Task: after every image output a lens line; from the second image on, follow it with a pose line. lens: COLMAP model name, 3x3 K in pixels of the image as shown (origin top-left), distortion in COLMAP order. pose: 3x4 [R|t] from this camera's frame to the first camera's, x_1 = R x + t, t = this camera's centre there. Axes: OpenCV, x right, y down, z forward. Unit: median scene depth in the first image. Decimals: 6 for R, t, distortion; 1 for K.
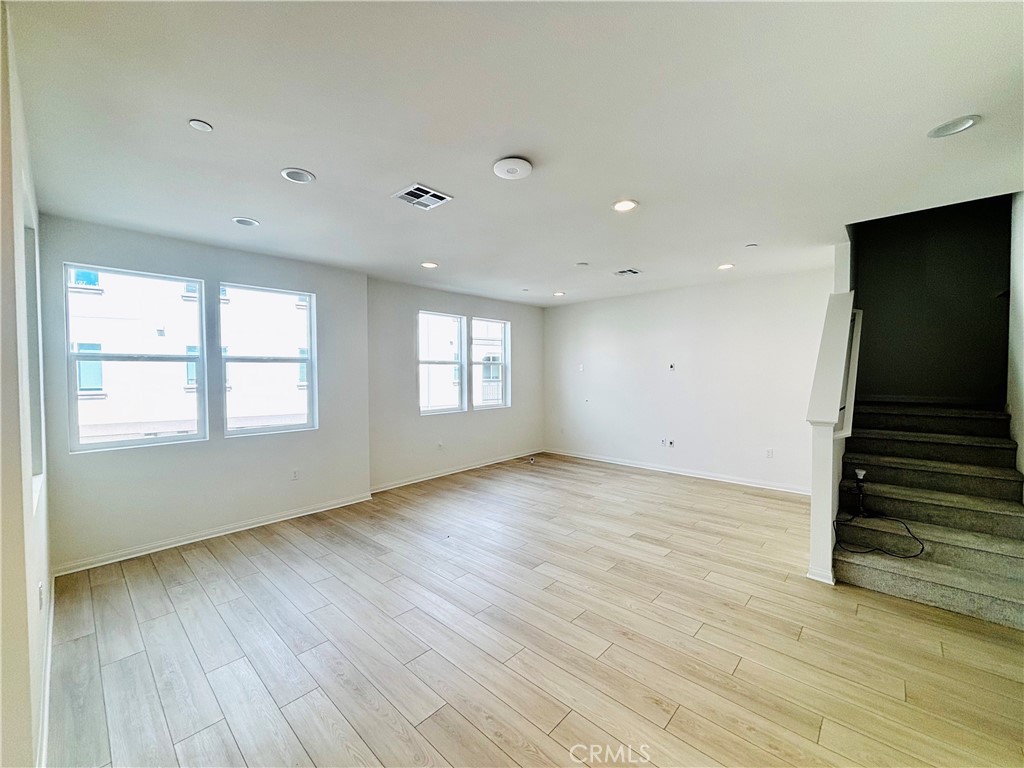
lens RADIAL K [[413.3, 0, 512.0], [0, 413.3, 384.0], [0, 0, 1]] dist [-0.000057, -0.000003]
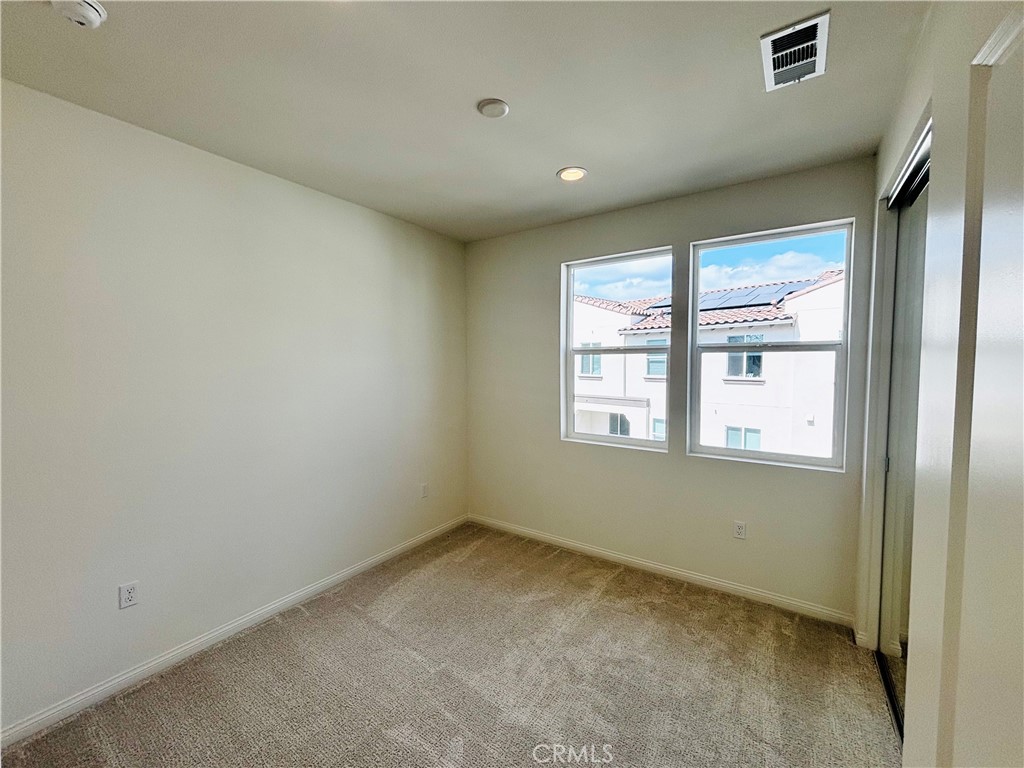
lens RADIAL K [[413.3, 0, 512.0], [0, 413.3, 384.0], [0, 0, 1]] dist [-0.000057, -0.000003]
pose [[0.141805, 0.055852, -0.988318, 0.229746], [-0.030922, 0.998170, 0.051972, -0.022141], [0.989412, 0.023191, 0.143272, 0.551457]]
